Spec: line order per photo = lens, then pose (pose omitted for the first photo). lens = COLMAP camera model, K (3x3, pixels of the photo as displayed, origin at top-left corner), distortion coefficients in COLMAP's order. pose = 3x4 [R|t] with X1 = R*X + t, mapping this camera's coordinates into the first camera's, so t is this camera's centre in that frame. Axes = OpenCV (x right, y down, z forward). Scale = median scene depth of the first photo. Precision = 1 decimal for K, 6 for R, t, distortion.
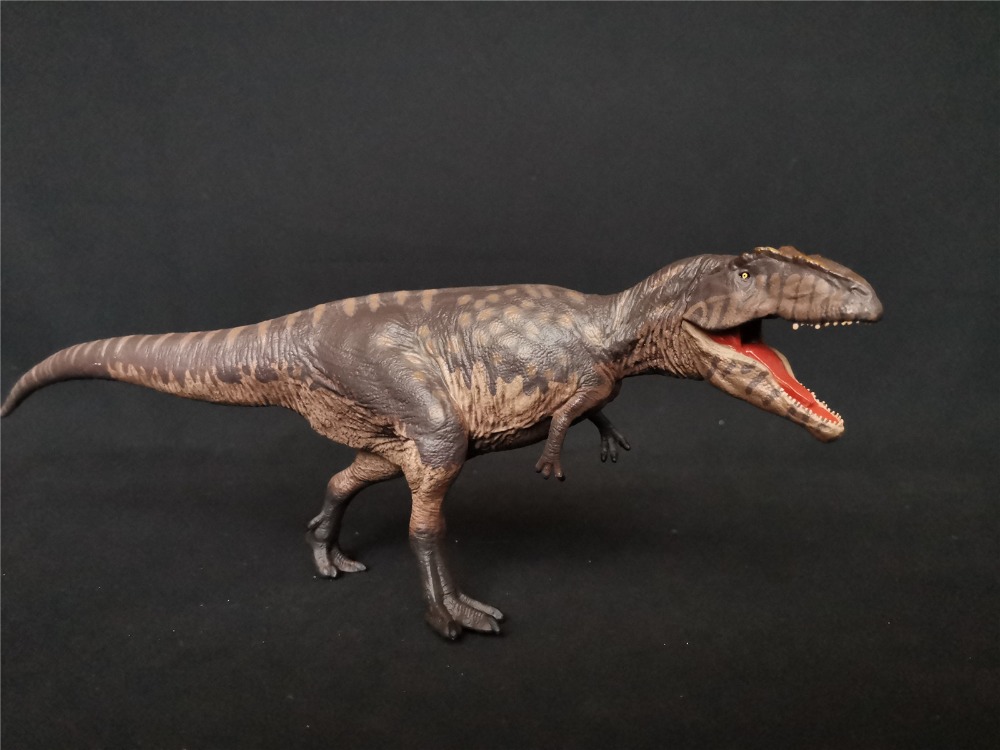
lens RADIAL K [[798.7, 0, 500.0], [0, 798.7, 375.0], [0, 0, 1]] dist [0.076531, -0.137375]
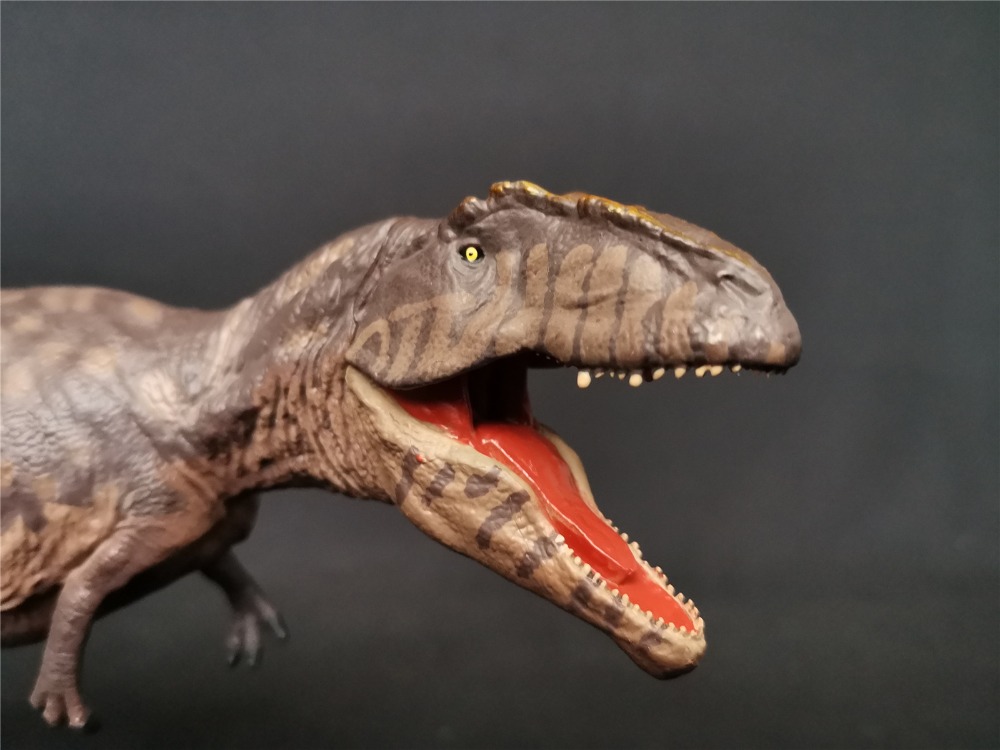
lens RADIAL K [[798.7, 0, 500.0], [0, 798.7, 375.0], [0, 0, 1]] dist [0.076531, -0.137375]
pose [[0.988458, 0.035763, 0.147210, 0.255374], [-0.019248, 0.993508, -0.112124, -0.017484], [-0.150264, 0.107996, 0.982730, 0.592691]]
